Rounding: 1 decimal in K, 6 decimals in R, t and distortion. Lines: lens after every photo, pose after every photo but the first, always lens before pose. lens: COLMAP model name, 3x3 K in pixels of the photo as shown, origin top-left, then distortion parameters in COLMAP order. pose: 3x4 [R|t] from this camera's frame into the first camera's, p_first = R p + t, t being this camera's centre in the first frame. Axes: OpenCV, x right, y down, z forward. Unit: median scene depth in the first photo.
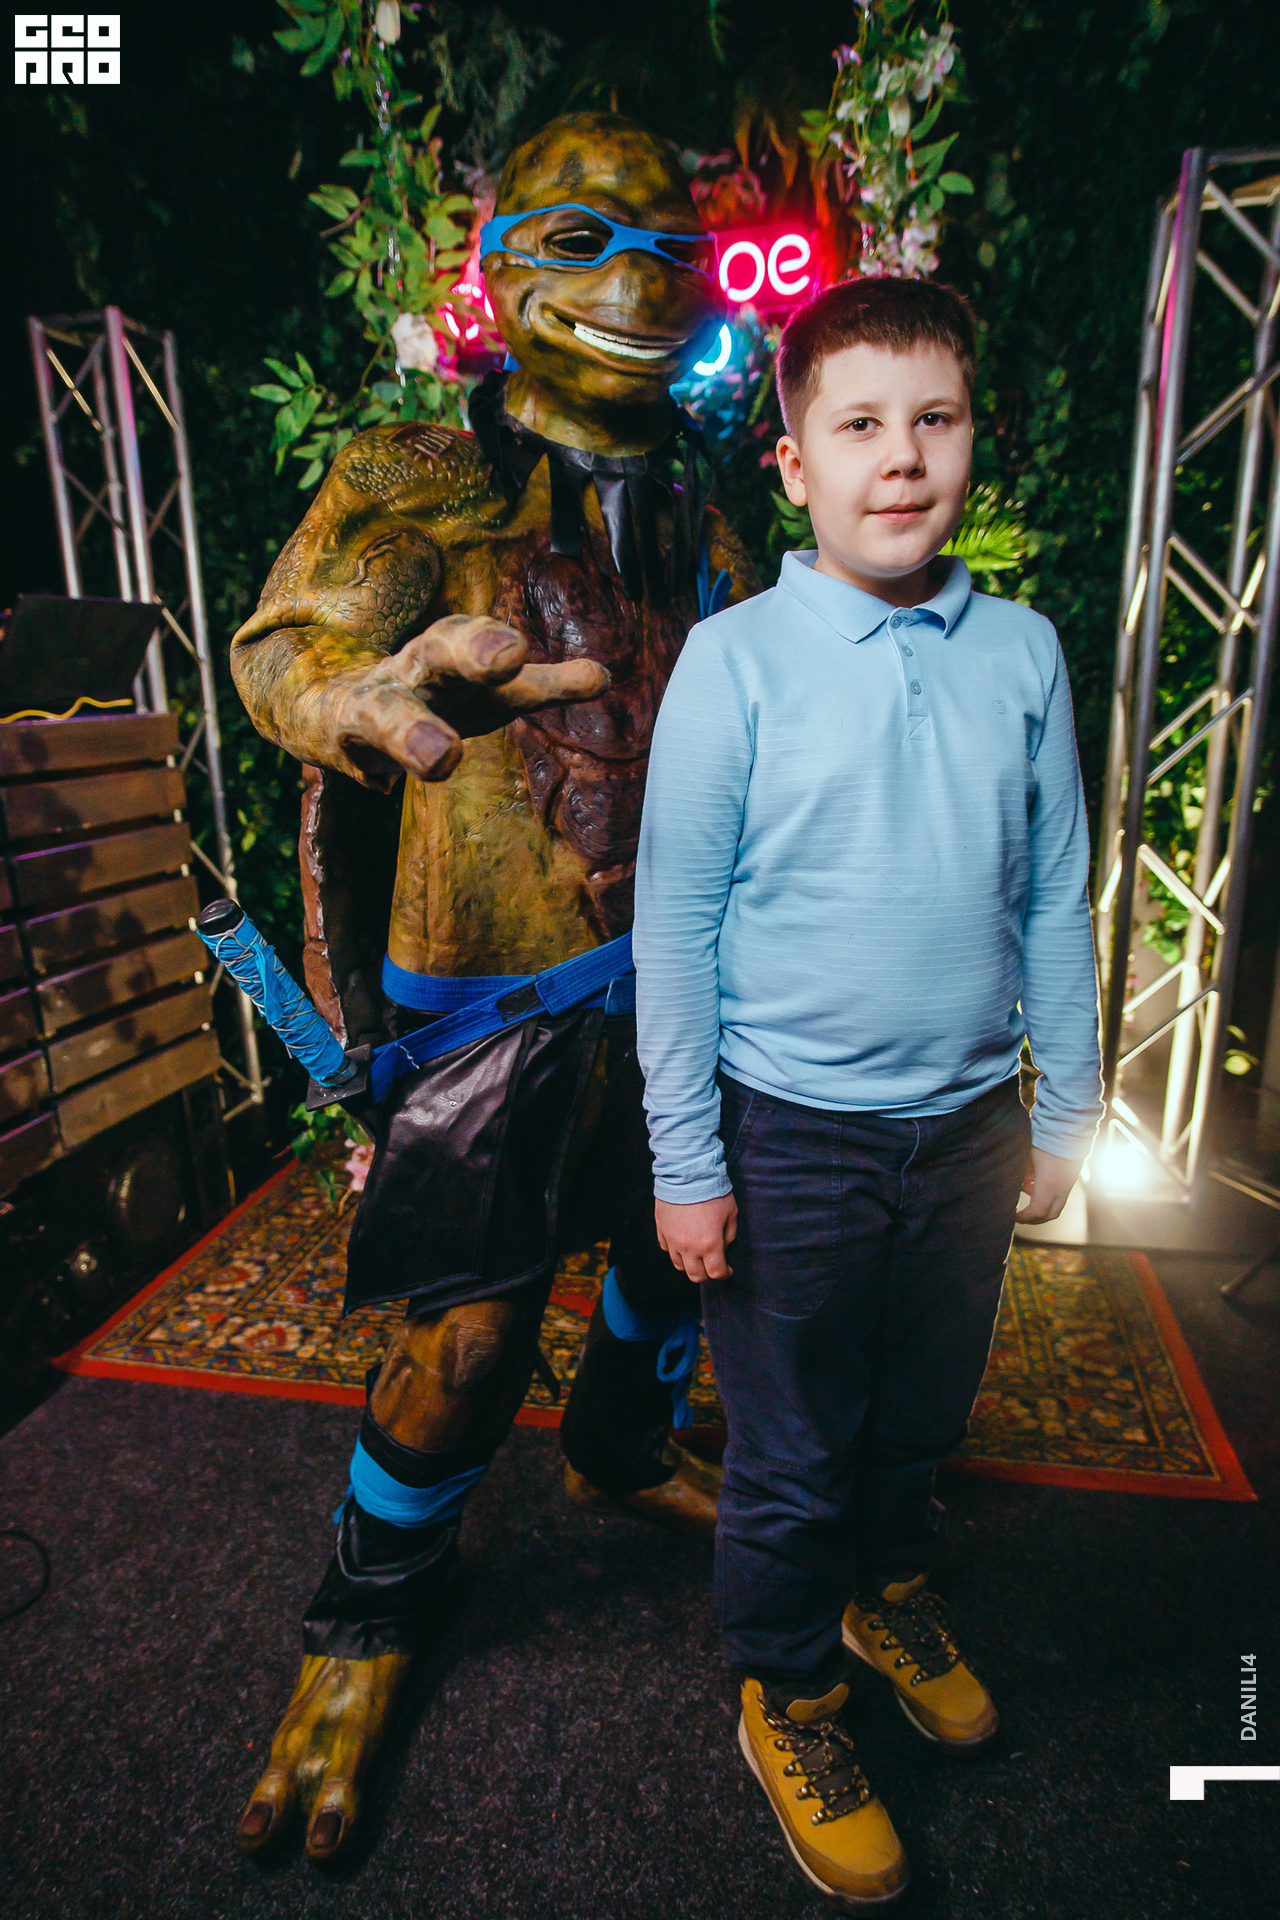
lens RADIAL K [[1175.9, 0, 644.5], [0, 1175.9, 960.0], [0, 0, 1]] dist [-0.059630, 0.050957]
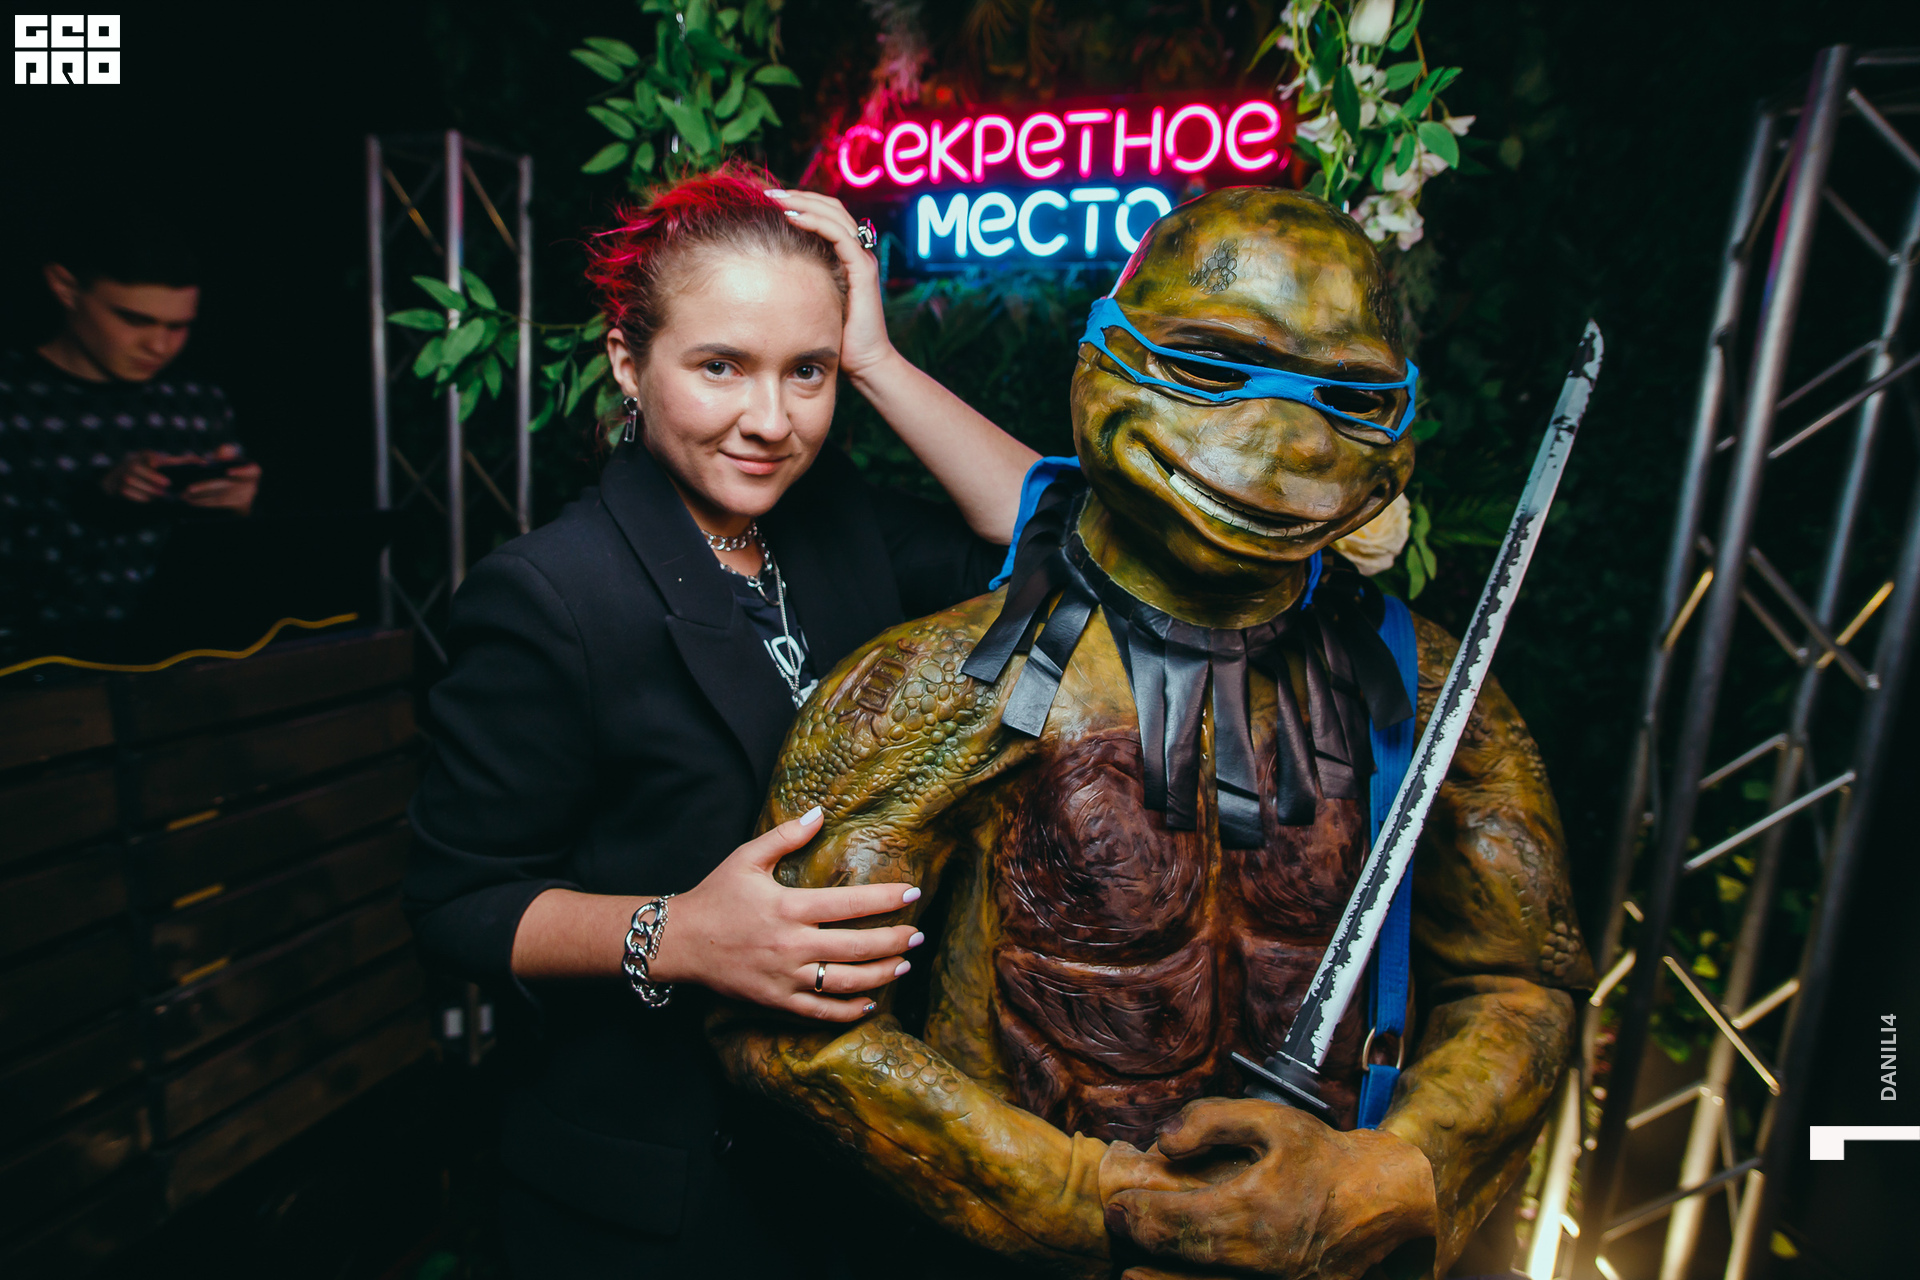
lens RADIAL K [[1175.9, 0, 963.3], [0, 1175.9, 633.1], [0, 0, 1]] dist [-0.059630, 0.050957]
pose [[0.989719, 0.106759, -0.095174, 0.039745], [-0.114151, 0.990558, -0.075922, -0.173785], [0.086170, 0.086006, 0.992561, 0.210489]]
